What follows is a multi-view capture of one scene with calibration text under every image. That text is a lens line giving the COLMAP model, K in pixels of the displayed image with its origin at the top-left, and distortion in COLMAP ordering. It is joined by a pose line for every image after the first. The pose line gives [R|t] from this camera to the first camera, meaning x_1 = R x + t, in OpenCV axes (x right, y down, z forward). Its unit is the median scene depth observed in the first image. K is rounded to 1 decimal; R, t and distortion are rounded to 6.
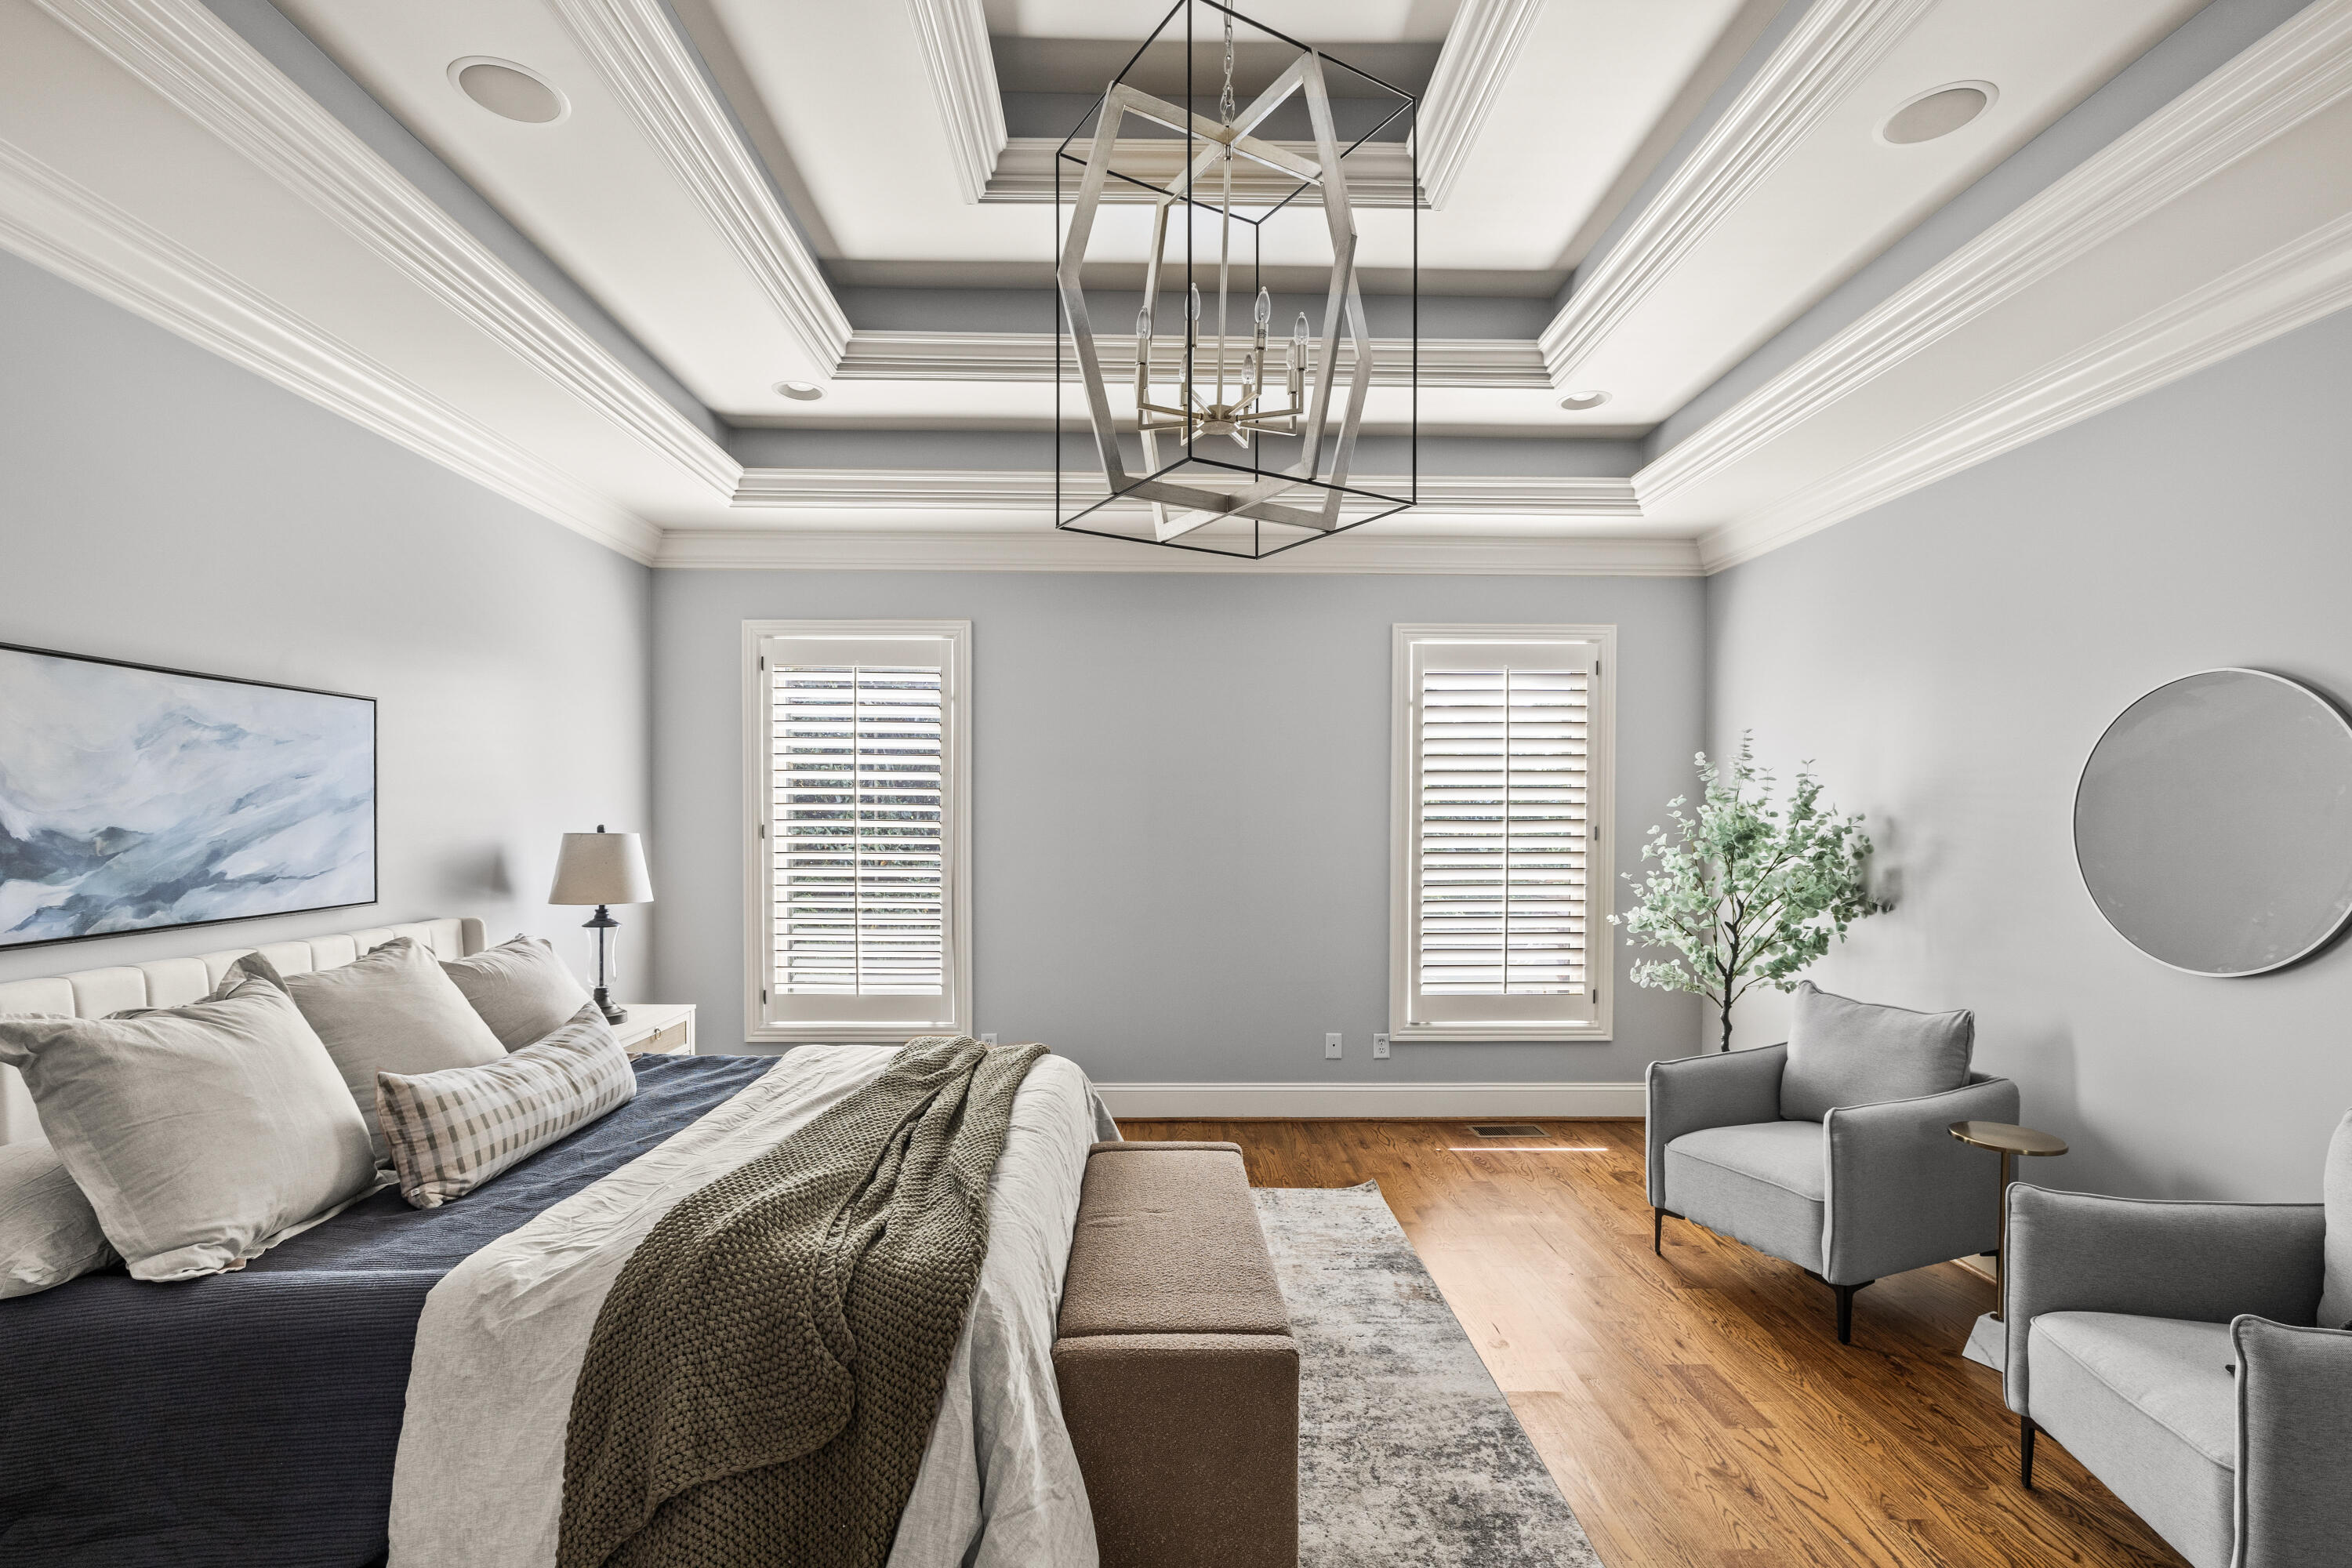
lens RADIAL K [[1063.4, 0, 1176.9], [0, 1063.4, 828.9], [0, 0, 1]] dist [-0.011247, 0.000752]
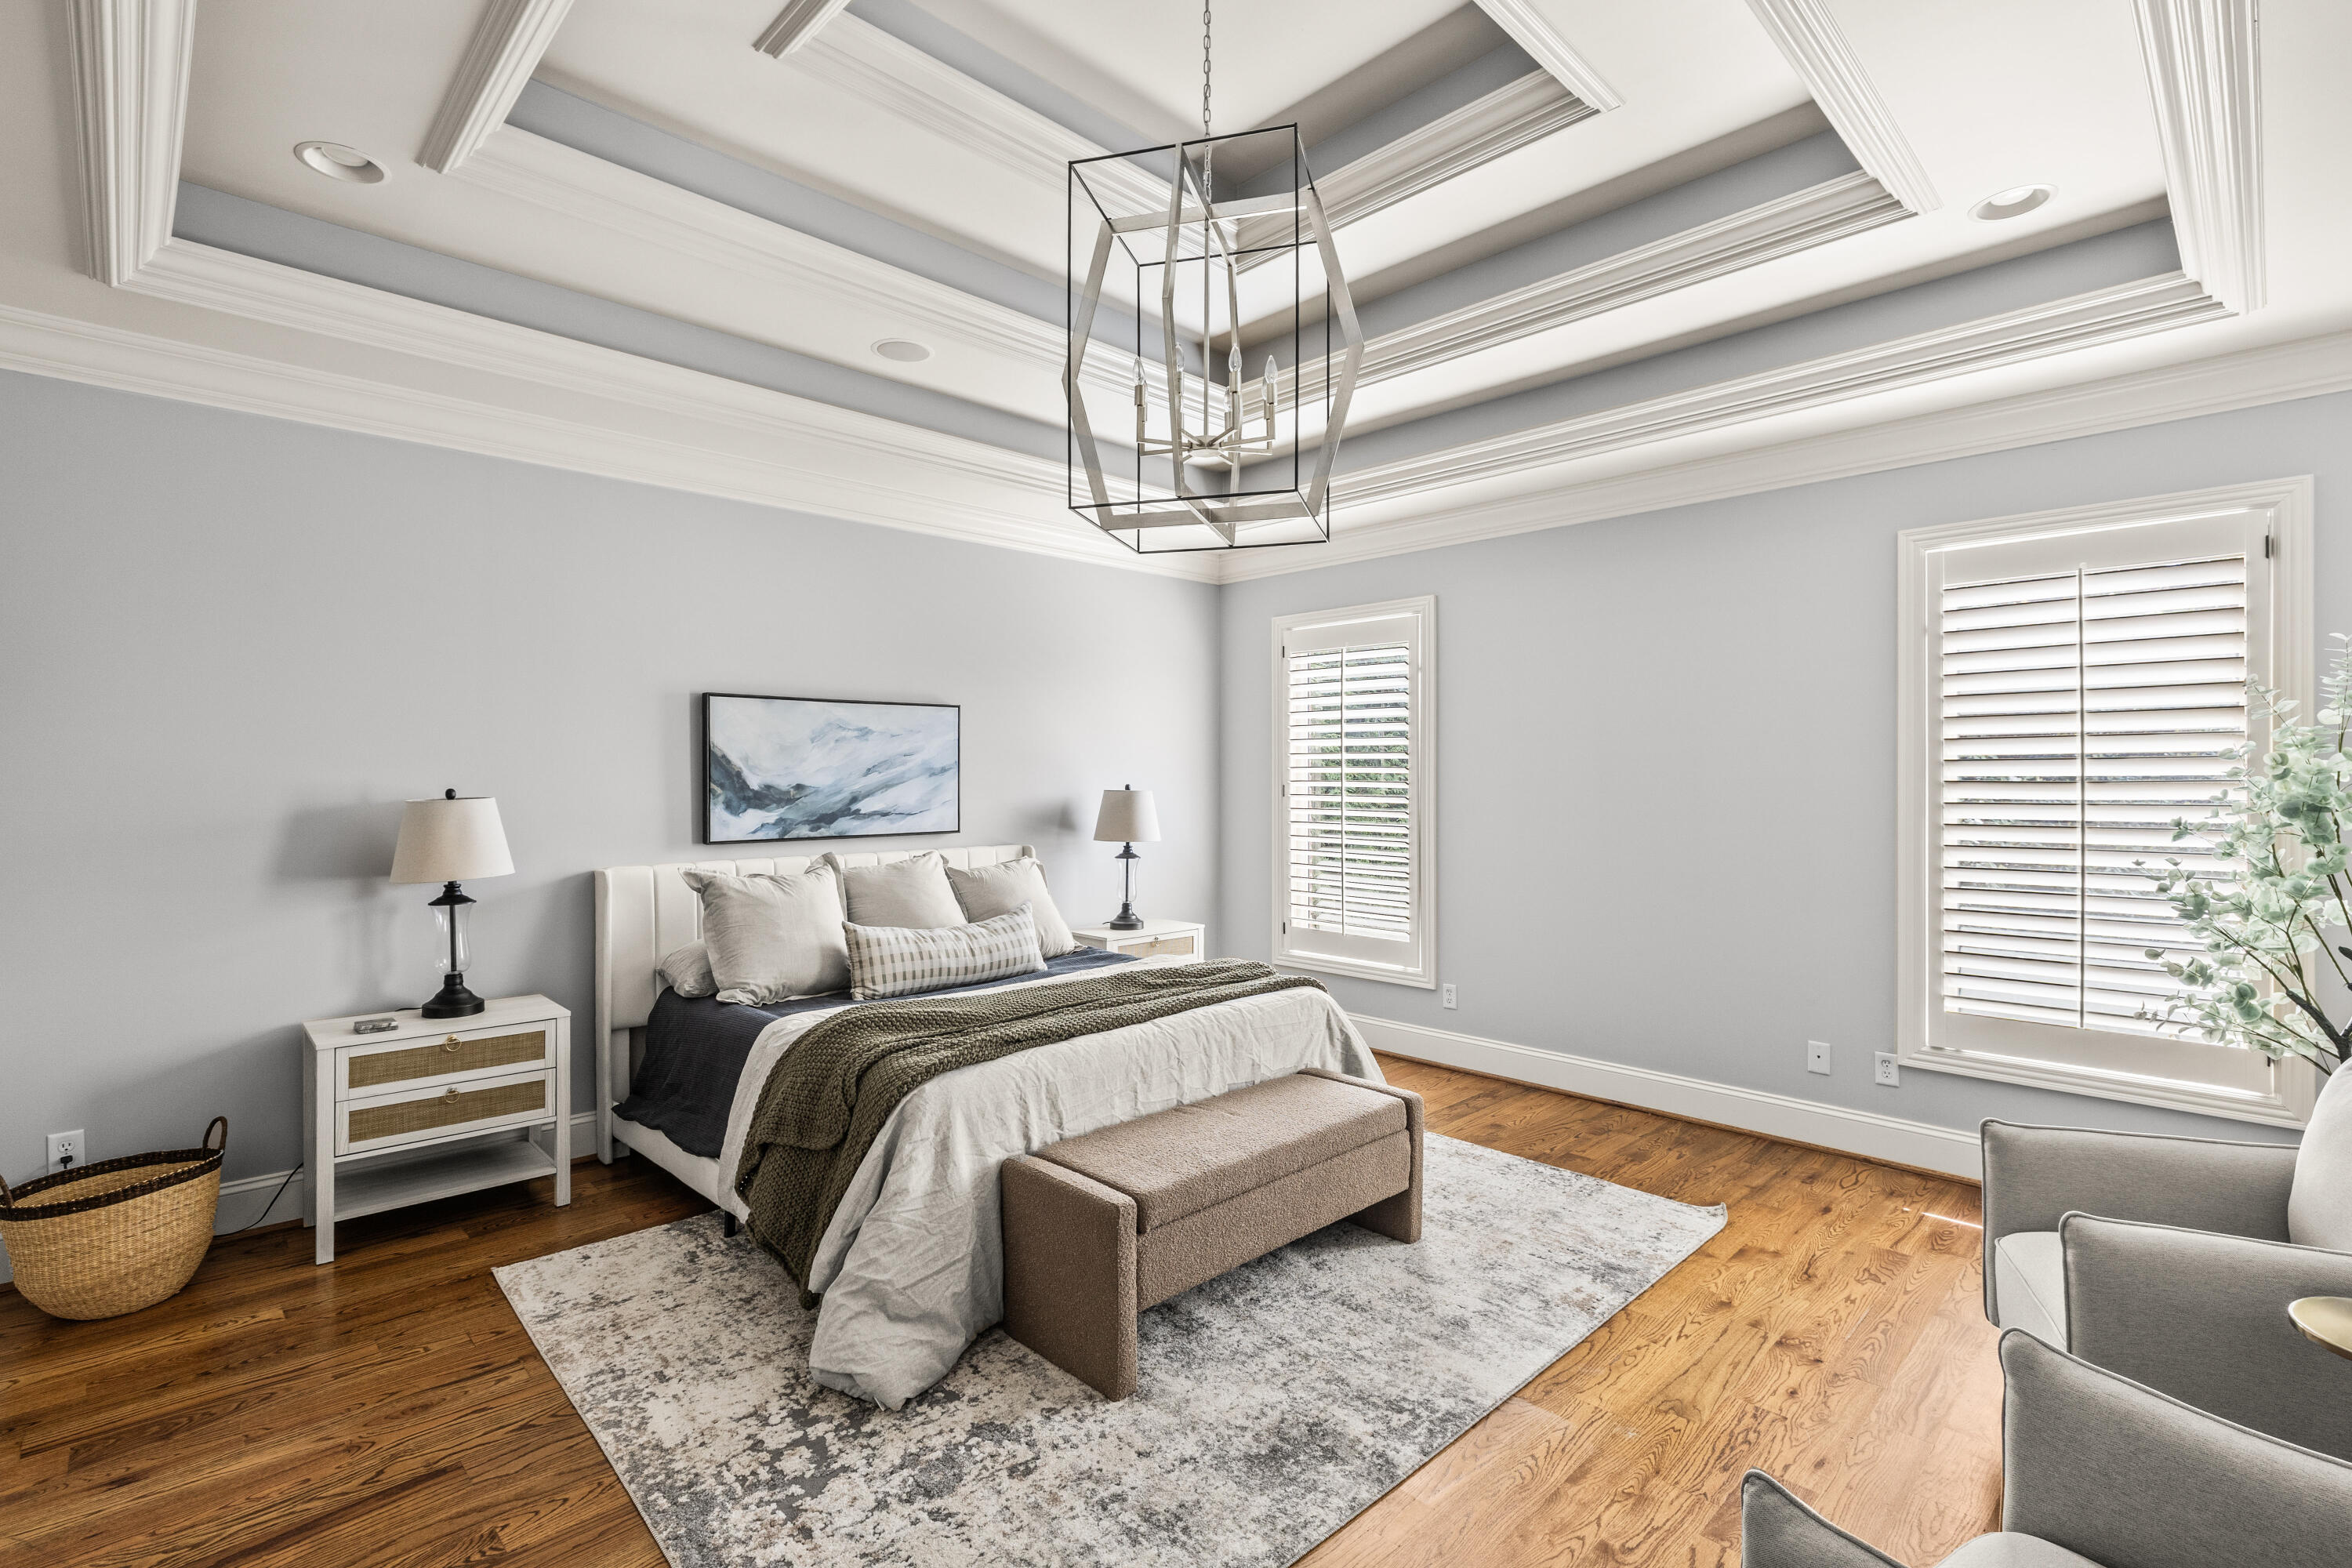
lens RADIAL K [[1063.4, 0, 1151.9], [0, 1063.4, 774.7], [0, 0, 1]] dist [-0.011247, 0.000752]
pose [[0.679597, -0.003955, -0.733575, 0.529231], [-0.007463, 0.999896, -0.012305, 0.000508], [0.733548, 0.013837, 0.679497, 0.089829]]
